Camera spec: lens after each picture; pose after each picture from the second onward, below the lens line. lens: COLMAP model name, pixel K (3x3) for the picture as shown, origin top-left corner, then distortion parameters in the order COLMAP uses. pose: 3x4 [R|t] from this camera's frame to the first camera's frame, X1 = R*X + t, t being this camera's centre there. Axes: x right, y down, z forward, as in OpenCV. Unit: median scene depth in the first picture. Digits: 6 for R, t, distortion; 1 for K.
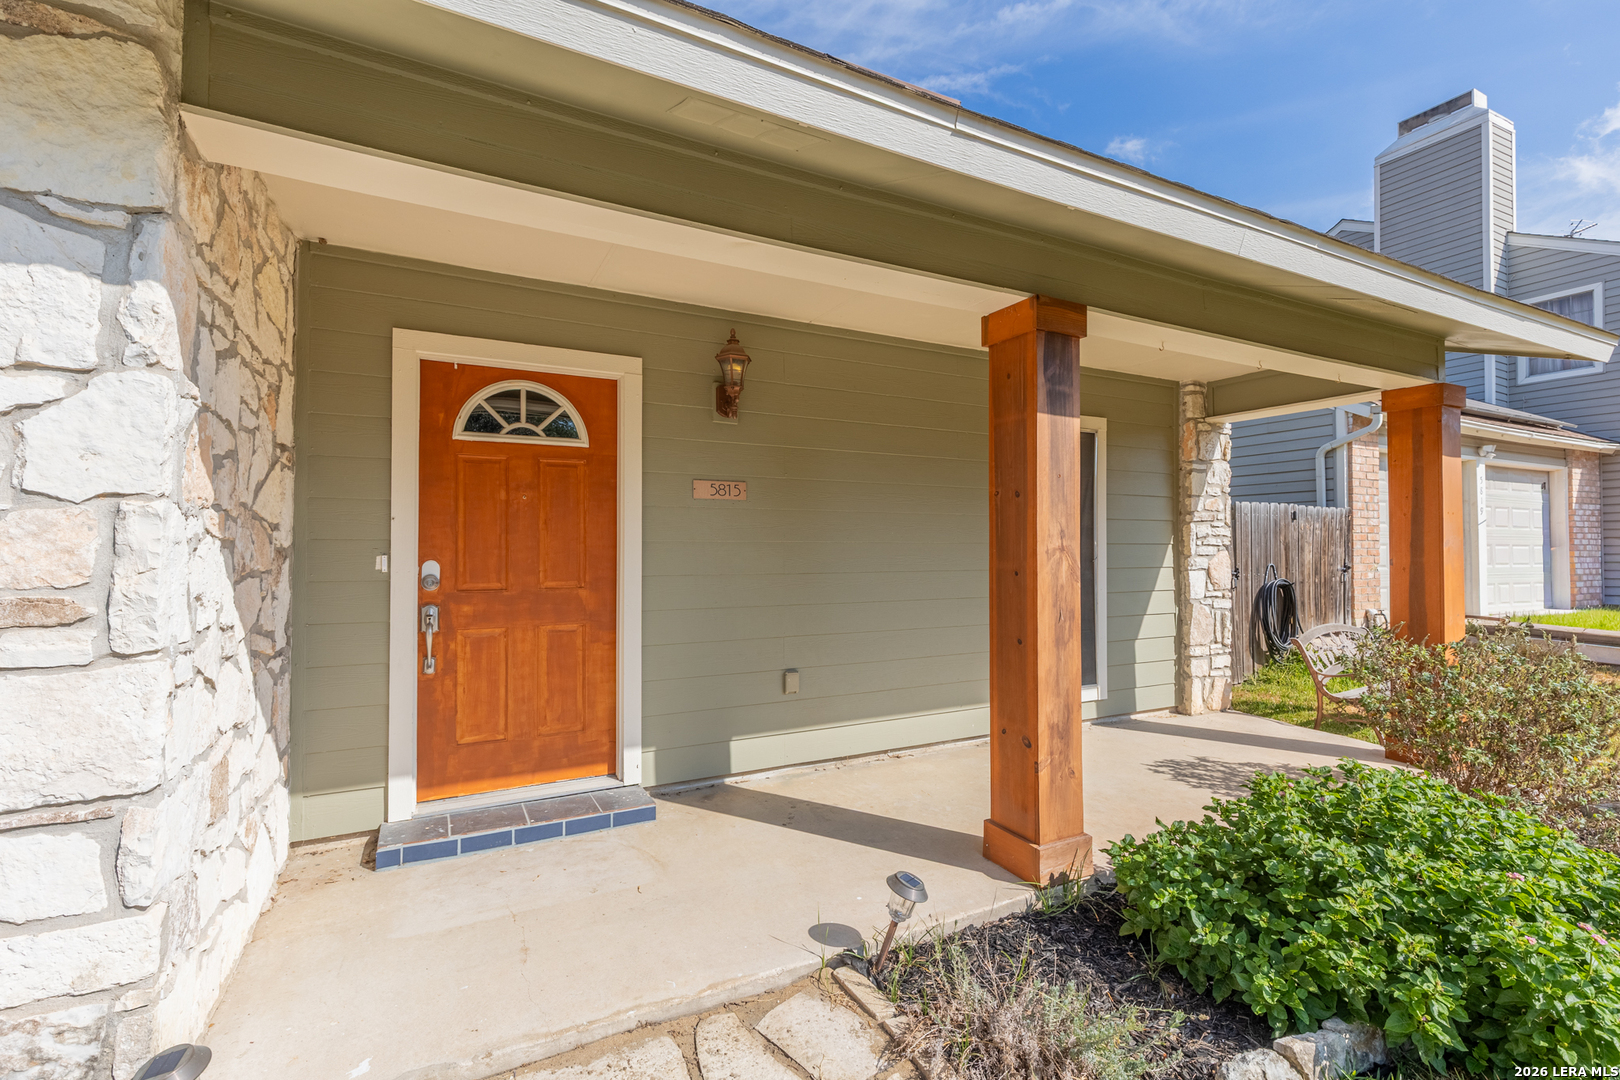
lens RADIAL K [[728.2, 0, 817.4], [0, 728.2, 537.4], [0, 0, 1]] dist [0.004973, 0.000653]
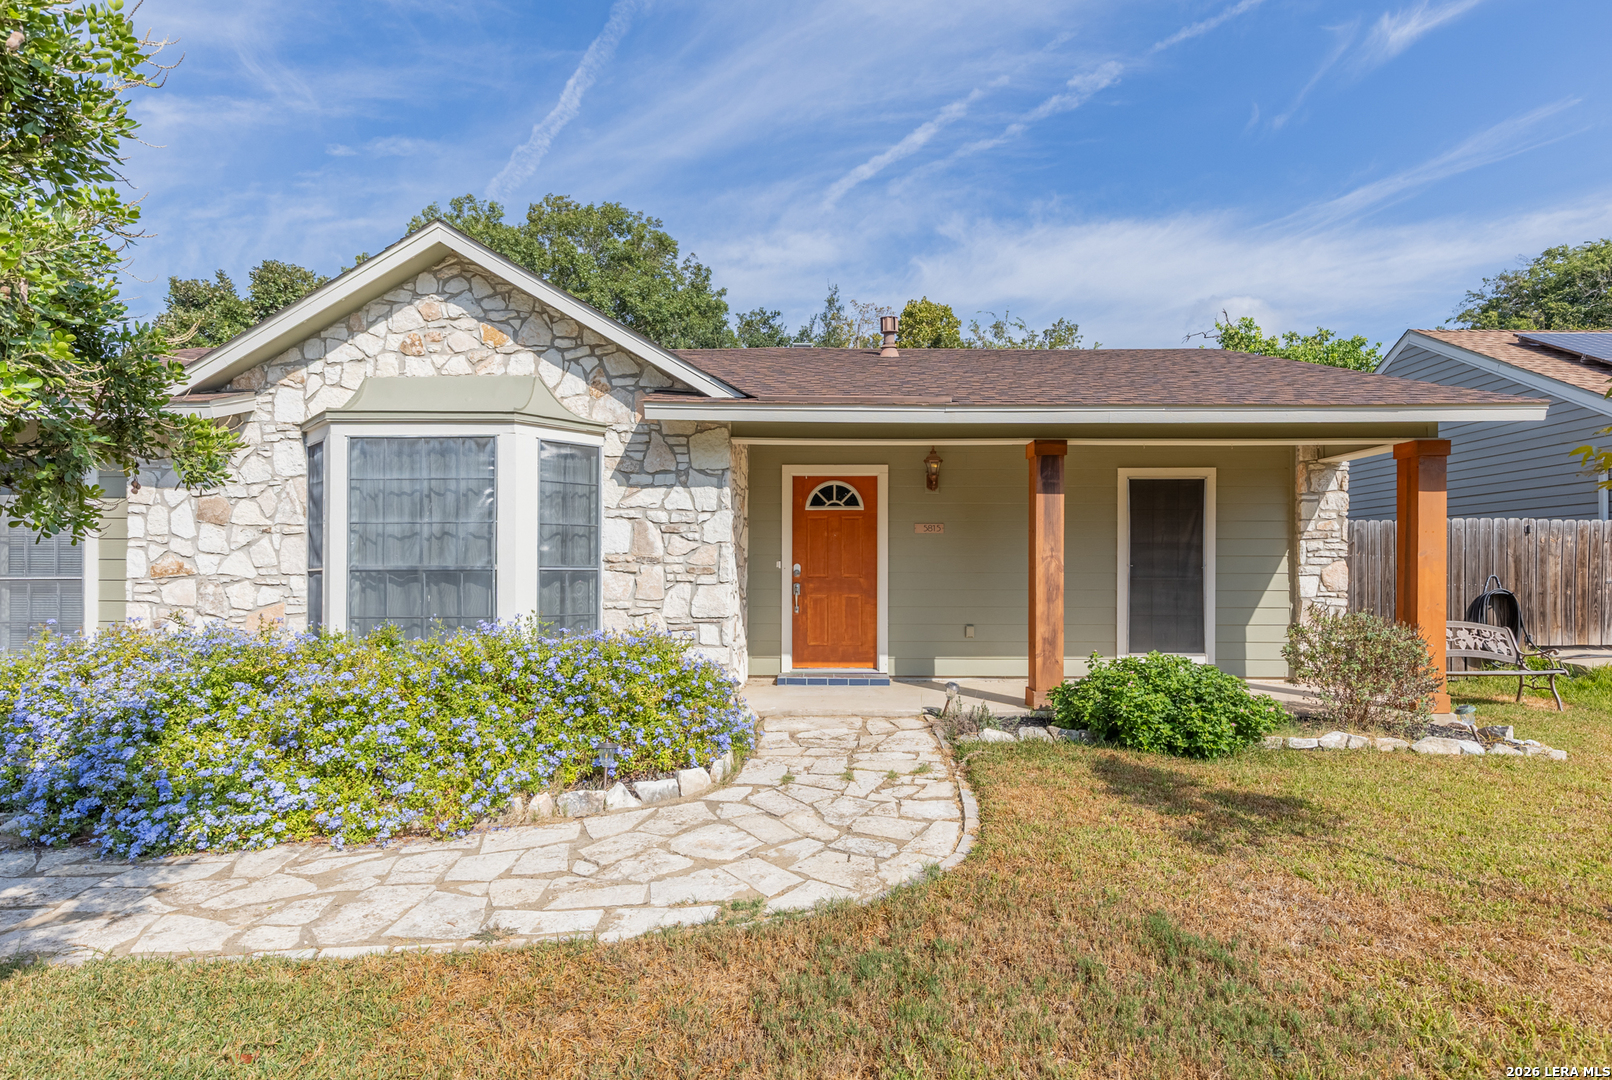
lens RADIAL K [[846.6, 0, 816.5], [0, 846.6, 573.2], [0, 0, 1]] dist [0.001490, -0.000385]
pose [[0.877594, 0.003651, -0.479391, 0.715583], [0.004994, 0.999847, 0.016758, 0.015422], [0.479379, -0.017101, 0.877442, -1.168971]]
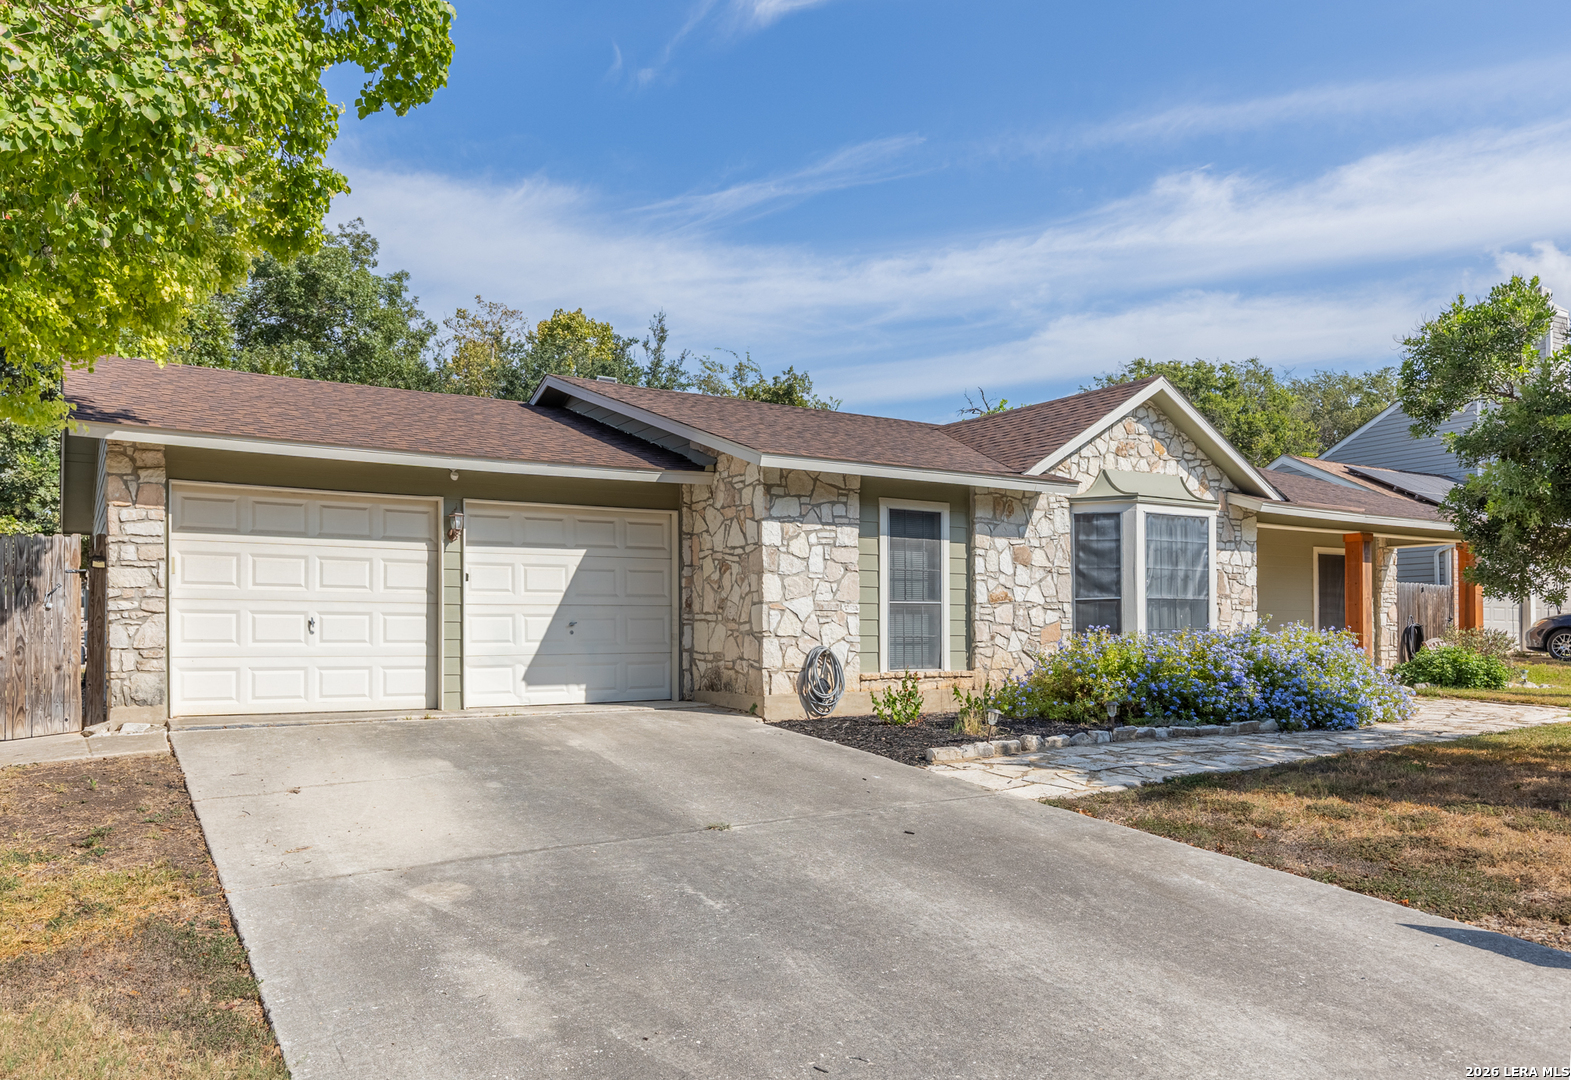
lens RADIAL K [[1187.7, 0, 749.6], [0, 1187.7, 636.6], [0, 0, 1]] dist [-0.005004, -0.006714]
pose [[0.997629, -0.000662, 0.068817, -2.583944], [-0.000100, 0.999939, 0.011075, 0.115769], [-0.068820, -0.011055, 0.997568, -3.869903]]
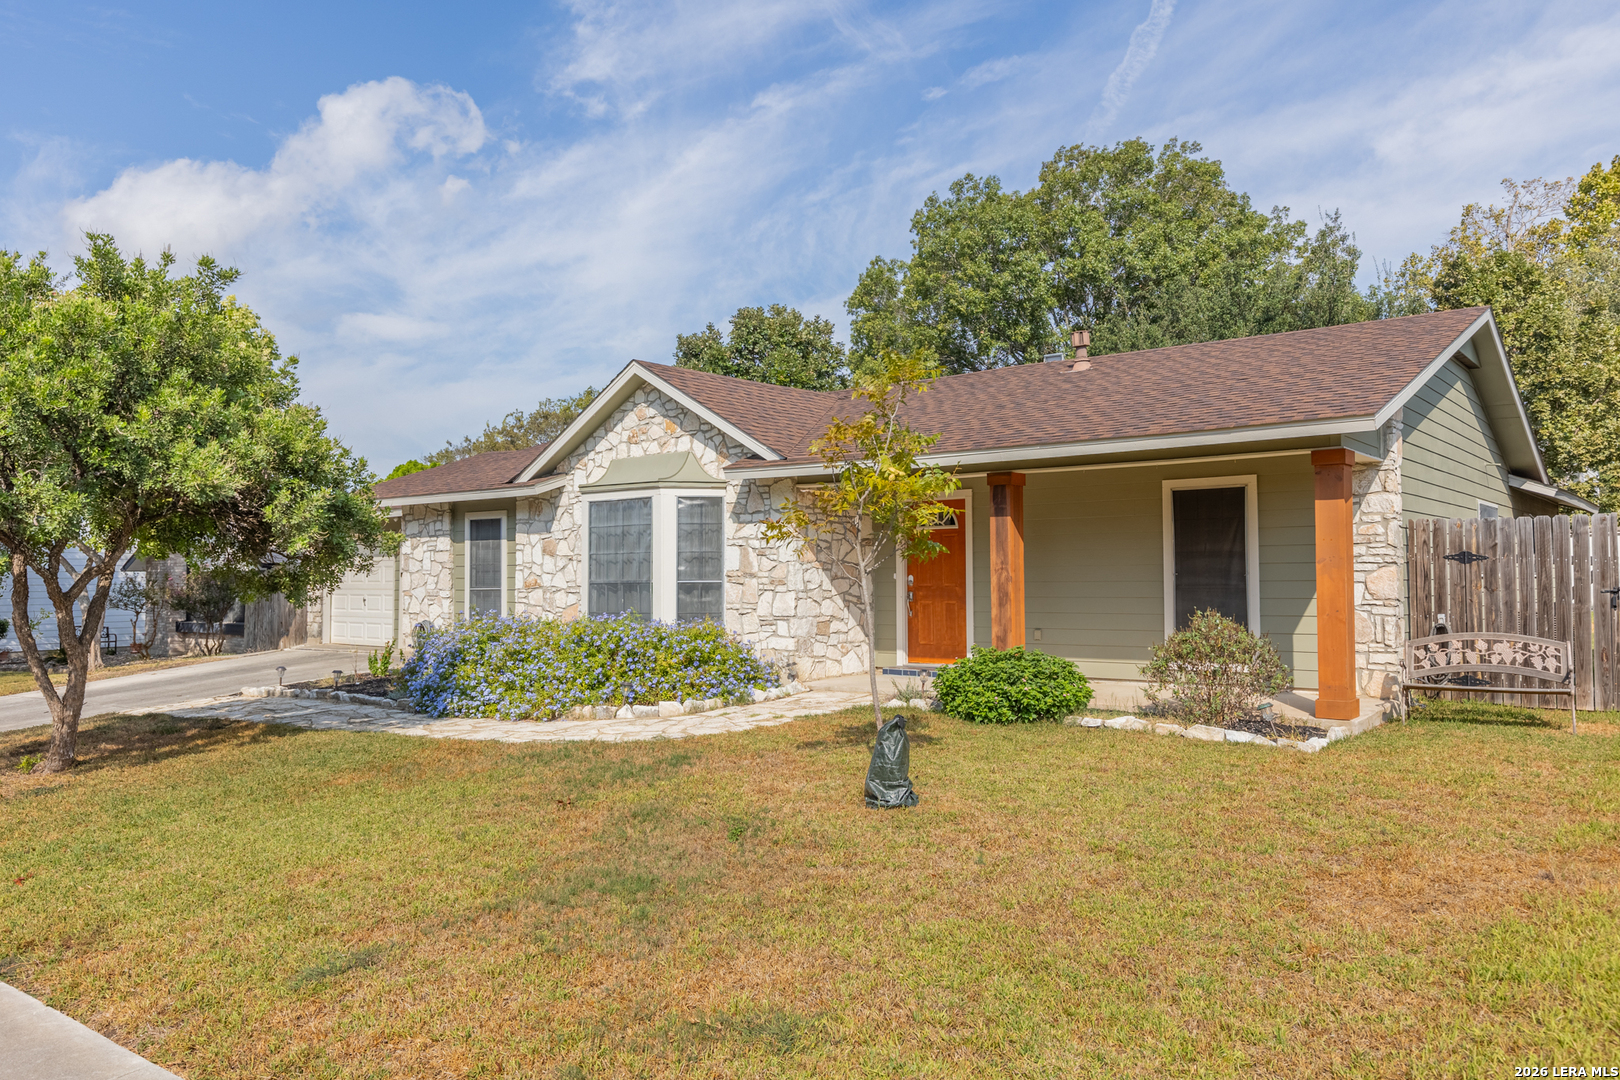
lens RADIAL K [[1144.6, 0, 820.5], [0, 1144.6, 535.9], [0, 0, 1]] dist [-0.015312, 0.002691]
pose [[0.413040, -0.036333, -0.909988, 2.915144], [0.021066, 0.999318, -0.030338, 0.006878], [0.910469, -0.006639, 0.413523, -0.972390]]
